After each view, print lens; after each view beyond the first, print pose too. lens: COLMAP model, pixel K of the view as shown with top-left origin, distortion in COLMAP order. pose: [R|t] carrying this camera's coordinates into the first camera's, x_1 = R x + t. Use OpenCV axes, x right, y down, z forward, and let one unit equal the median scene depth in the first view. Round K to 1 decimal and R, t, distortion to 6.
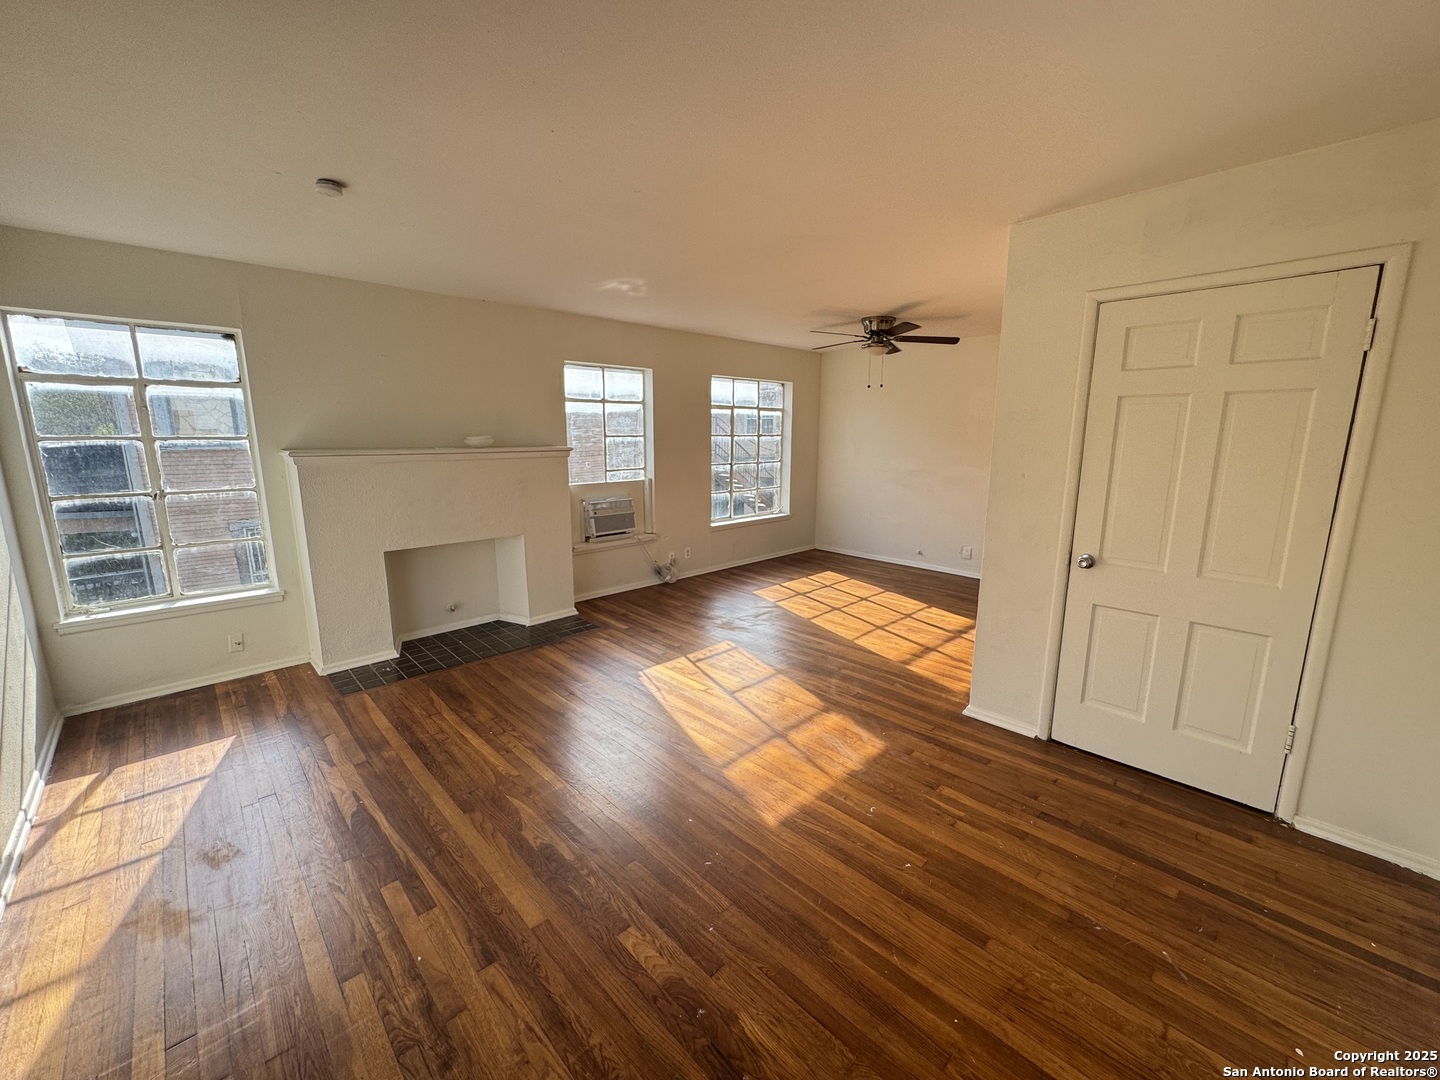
lens RADIAL K [[577.2, 0, 713.2], [0, 577.2, 537.6], [0, 0, 1]] dist [-0.001830, -0.000139]
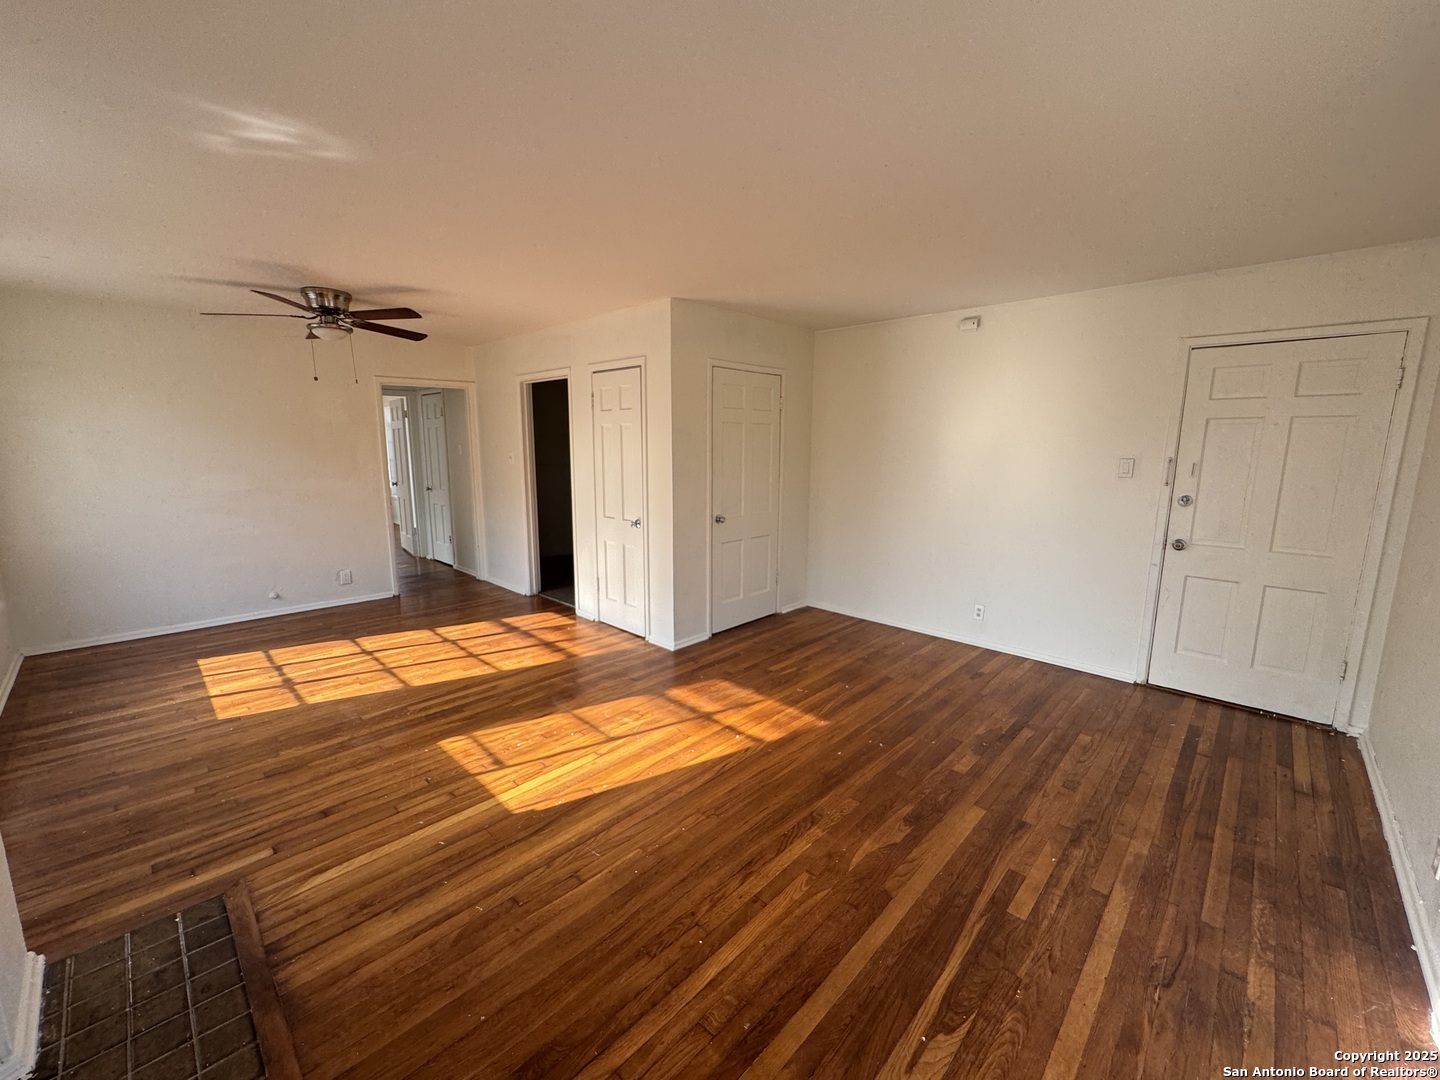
lens RADIAL K [[577.2, 0, 725.3], [0, 577.2, 538.9], [0, 0, 1]] dist [-0.001830, -0.000139]
pose [[-0.053766, -0.164233, 0.984955, -0.676166], [0.170749, 0.970342, 0.171117, -0.124518], [-0.983847, 0.177381, -0.024128, 0.680902]]
